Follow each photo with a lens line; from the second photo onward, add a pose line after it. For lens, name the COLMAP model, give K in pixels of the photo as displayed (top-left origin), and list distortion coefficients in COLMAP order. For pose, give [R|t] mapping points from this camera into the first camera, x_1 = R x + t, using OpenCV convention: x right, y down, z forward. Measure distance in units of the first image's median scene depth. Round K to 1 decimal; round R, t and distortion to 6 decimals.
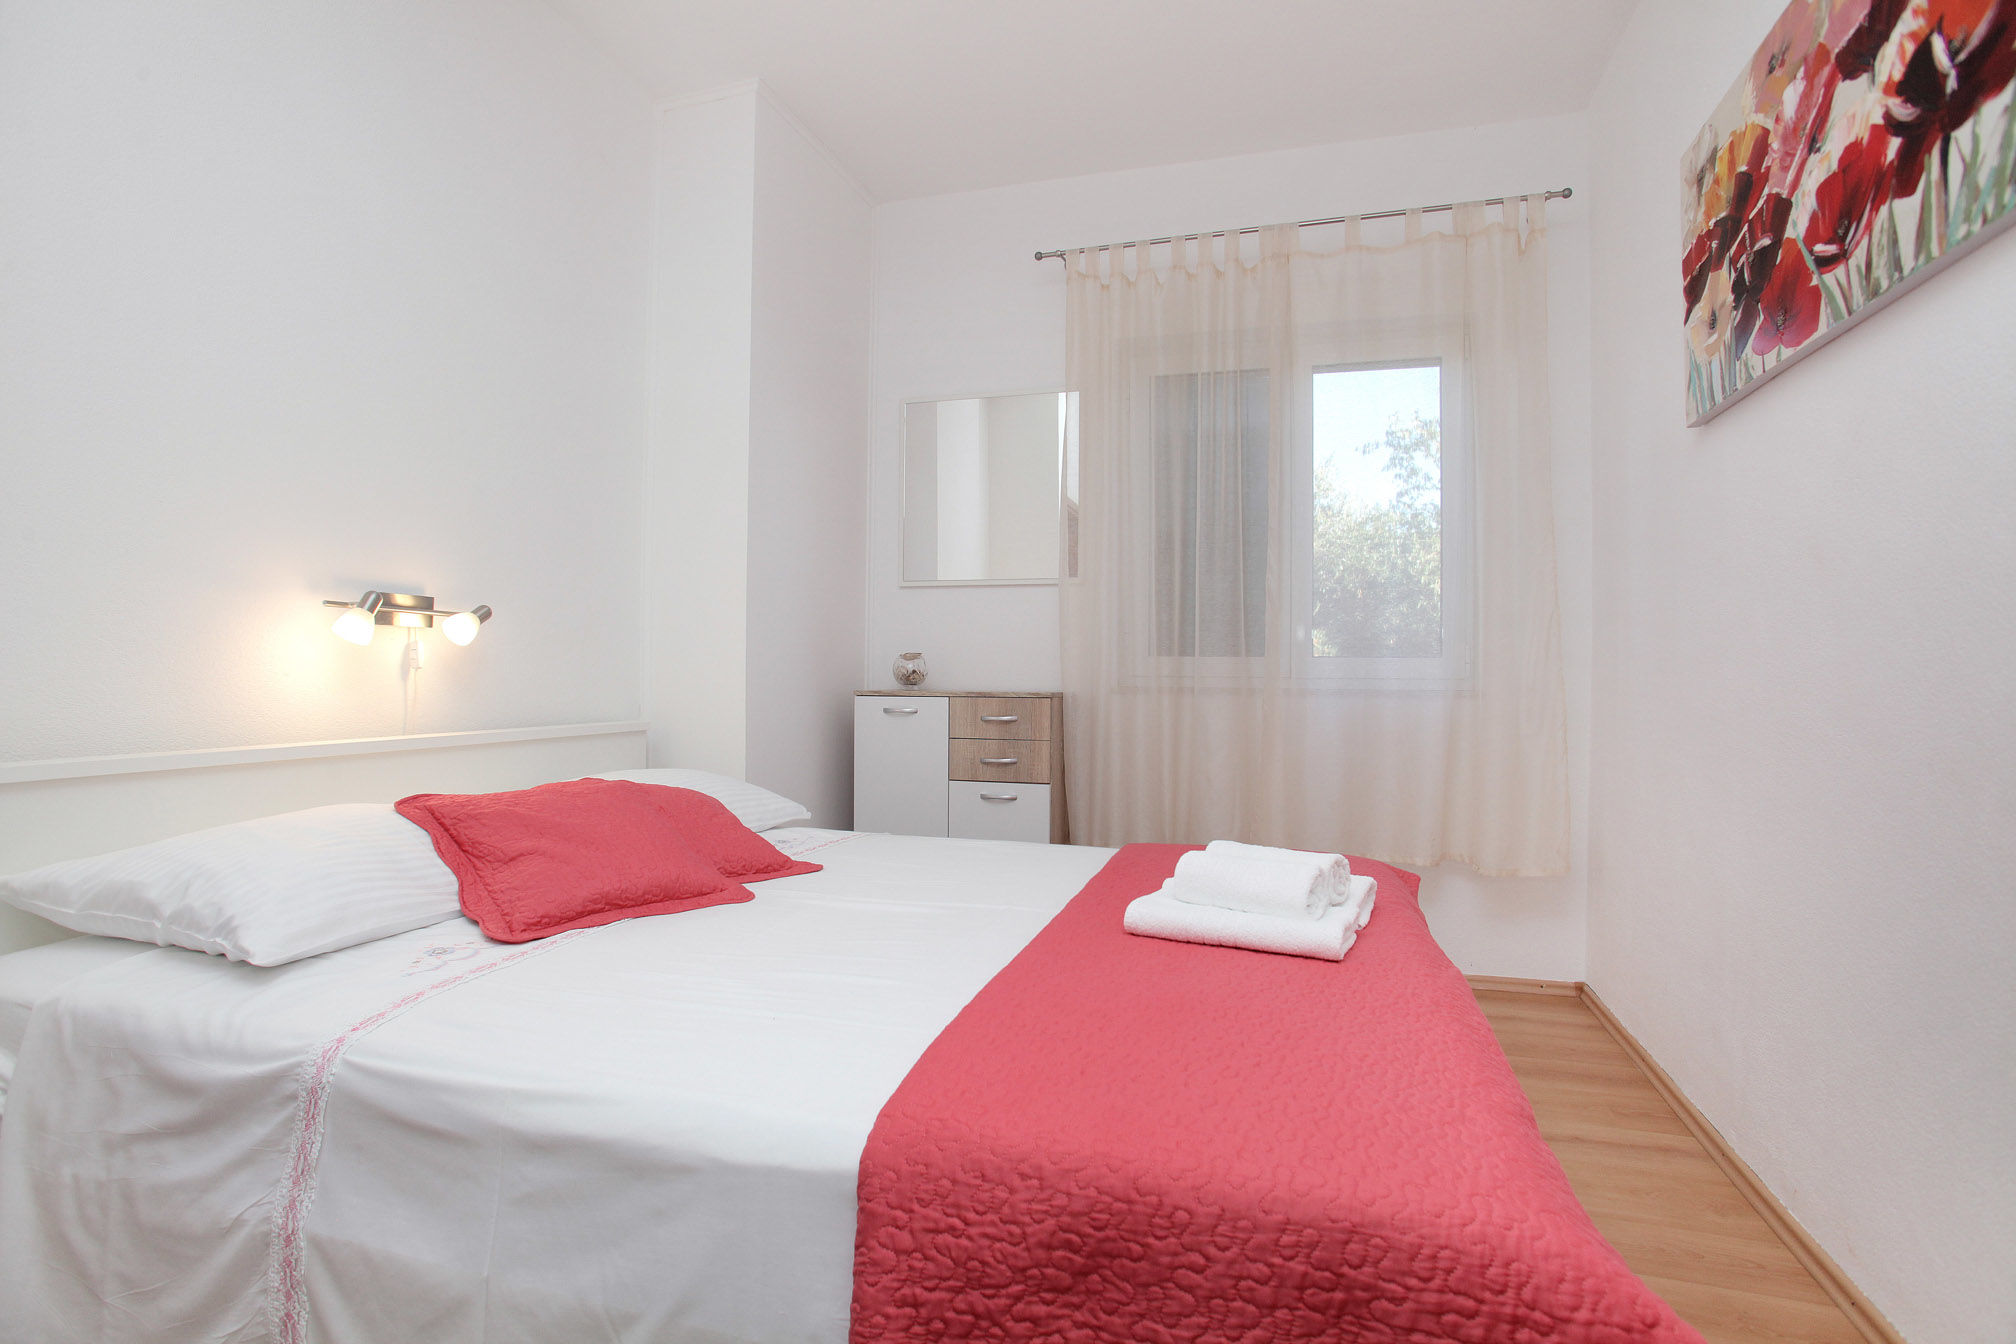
lens RADIAL K [[976.4, 0, 1003.8], [0, 976.4, 679.9], [0, 0, 1]] dist [-0.030256, 0.003015]
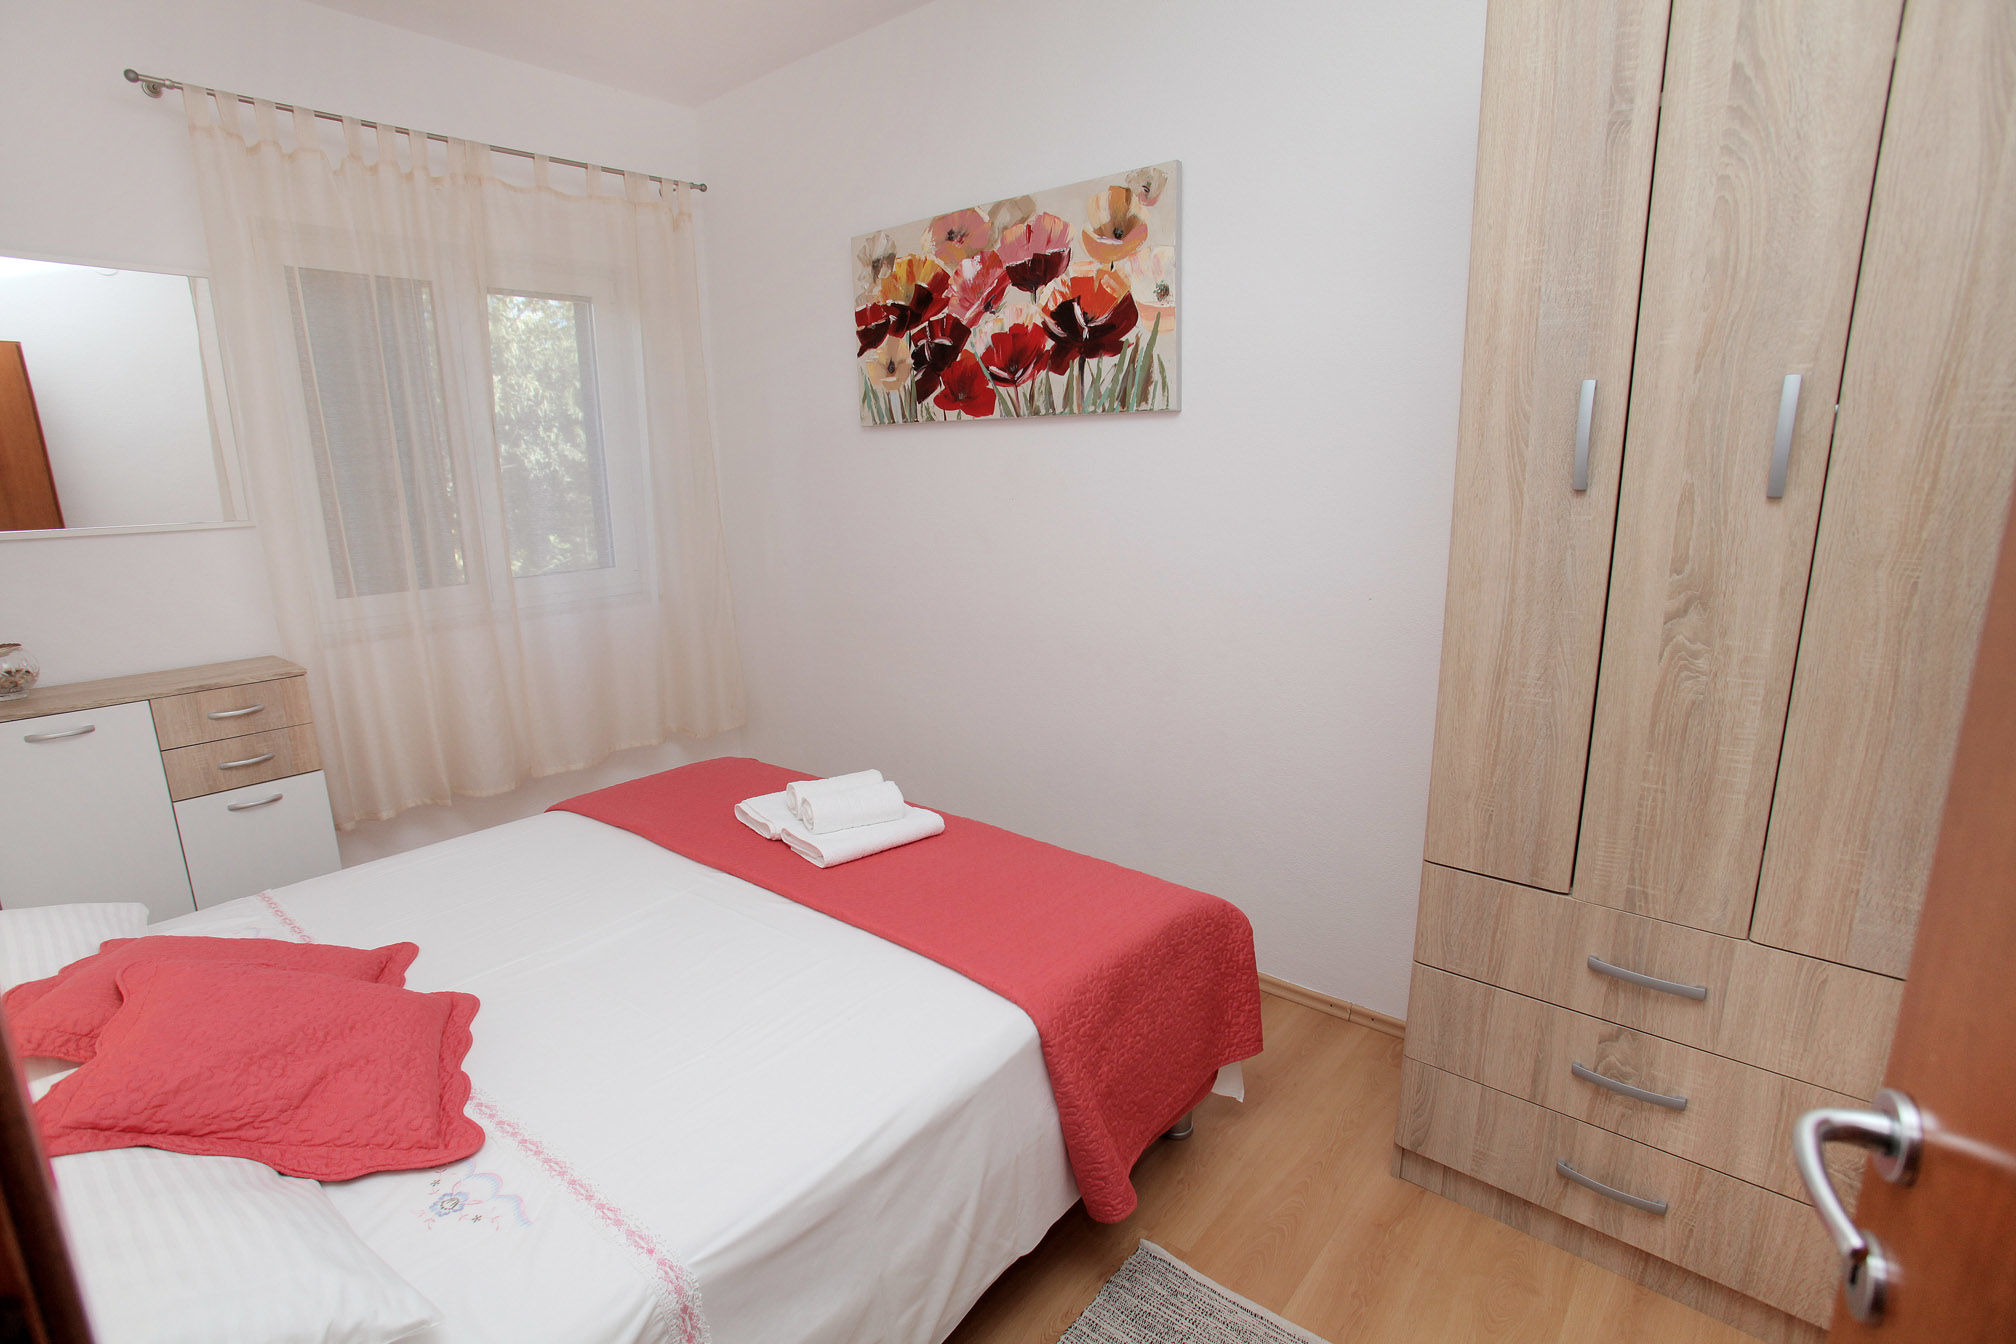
lens RADIAL K [[976.4, 0, 1000.2], [0, 976.4, 667.1], [0, 0, 1]] dist [-0.030256, 0.003015]
pose [[0.392234, -0.219808, 0.893217, -0.759310], [0.029581, 0.973542, 0.226585, -0.260525], [-0.919390, -0.062452, 0.388359, 0.184454]]
